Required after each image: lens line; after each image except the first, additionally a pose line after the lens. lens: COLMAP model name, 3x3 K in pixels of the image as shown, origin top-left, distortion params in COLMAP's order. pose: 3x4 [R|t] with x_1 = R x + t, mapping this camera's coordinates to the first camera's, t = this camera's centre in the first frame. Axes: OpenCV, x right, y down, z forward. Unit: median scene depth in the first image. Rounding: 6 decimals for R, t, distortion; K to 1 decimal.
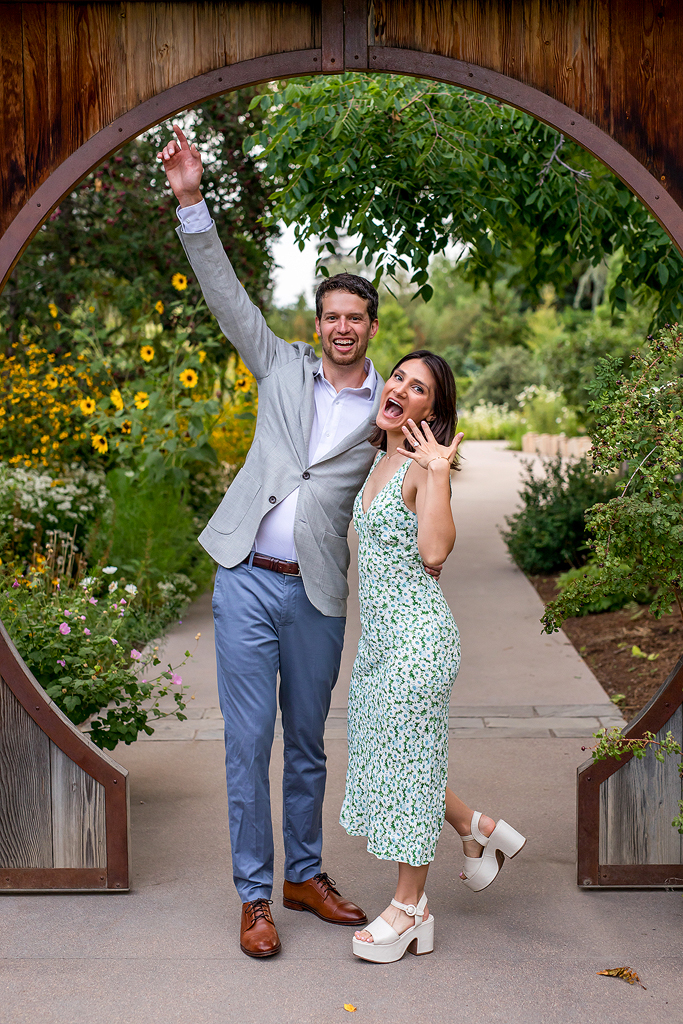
lens RADIAL K [[1327.7, 0, 367.9], [0, 1327.7, 480.3], [0, 0, 1]] dist [0.084844, 0.000000]
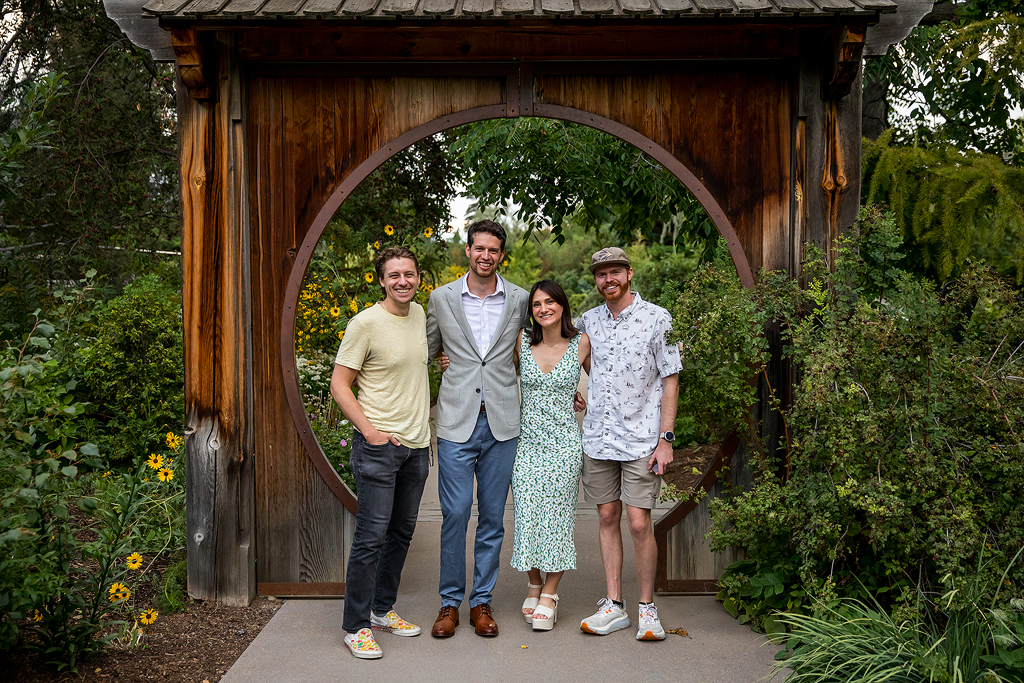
lens RADIAL K [[1391.6, 0, 503.3], [0, 1391.6, 368.6], [0, 0, 1]] dist [0.108539, 0.000000]
pose [[0.999480, 0.001785, 0.032200, -0.083140], [-0.000970, 0.999679, -0.025319, 0.058469], [-0.032235, 0.025275, 0.999161, -0.693867]]
